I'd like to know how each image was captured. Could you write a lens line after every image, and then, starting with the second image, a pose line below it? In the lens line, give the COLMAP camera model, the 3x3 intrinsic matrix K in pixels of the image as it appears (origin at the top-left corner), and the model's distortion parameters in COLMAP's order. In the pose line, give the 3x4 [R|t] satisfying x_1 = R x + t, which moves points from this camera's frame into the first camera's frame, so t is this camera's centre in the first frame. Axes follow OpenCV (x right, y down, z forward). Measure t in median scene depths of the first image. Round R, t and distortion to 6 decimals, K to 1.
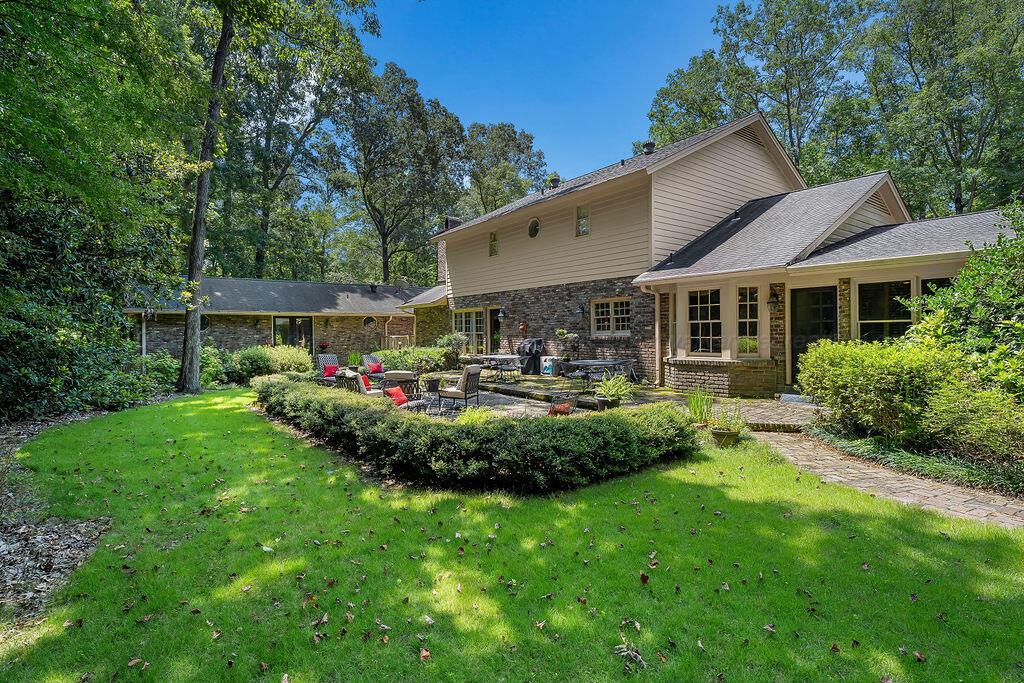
lens RADIAL K [[491.8, 0, 513.0], [0, 491.8, 339.5], [0, 0, 1]] dist [0.002365, 0.000293]
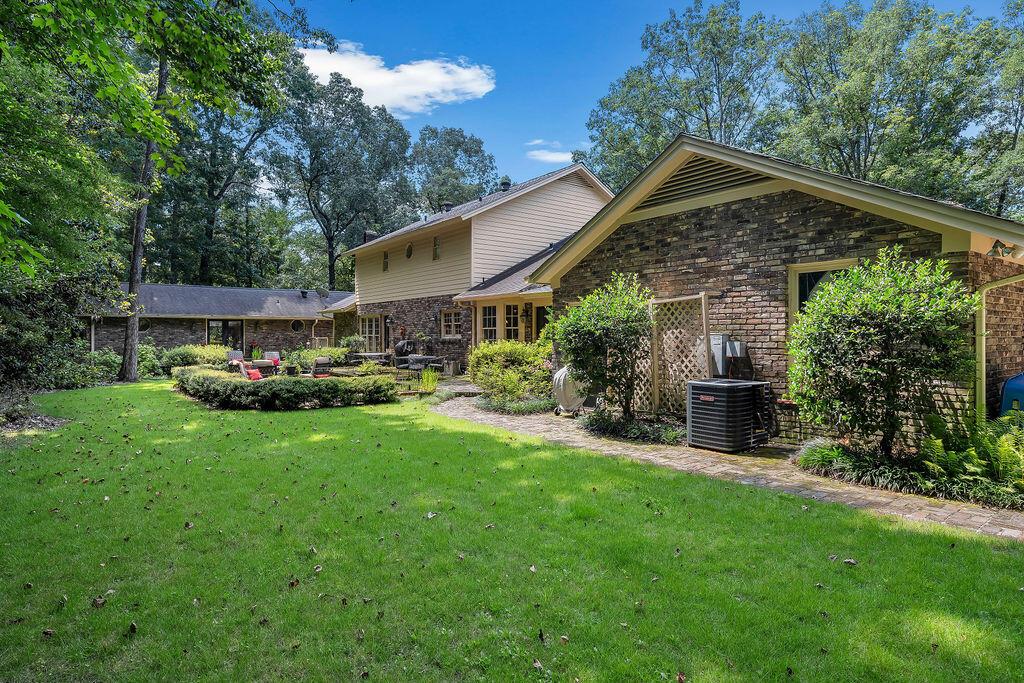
lens RADIAL K [[561.1, 0, 510.9], [0, 561.1, 340.1], [0, 0, 1]] dist [0.013625, -0.000096]
pose [[0.999949, 0.007662, -0.006655, 0.296658], [-0.007703, 0.999951, -0.006158, 0.004253], [0.006607, 0.006209, 0.999959, -0.394297]]
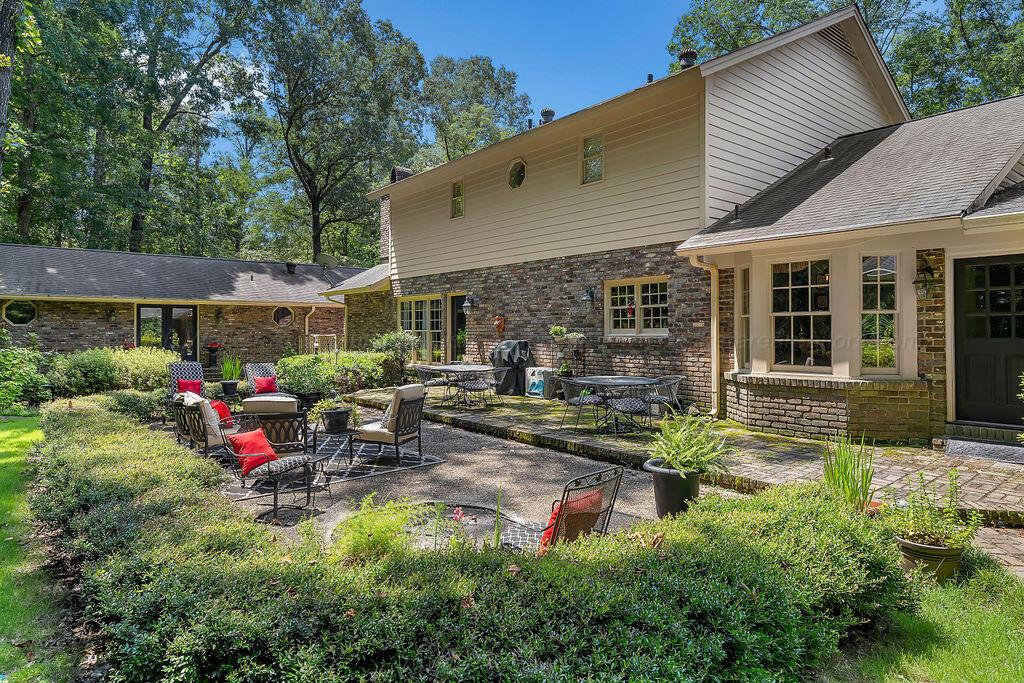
lens RADIAL K [[608.2, 0, 512.2], [0, 608.2, 334.6], [0, 0, 1]] dist [0.002622, 0.001659]
pose [[0.999241, 0.008762, 0.037951, 0.006079], [-0.008333, 0.999900, -0.011448, 0.000090], [-0.038048, 0.011123, 0.999214, 0.174275]]
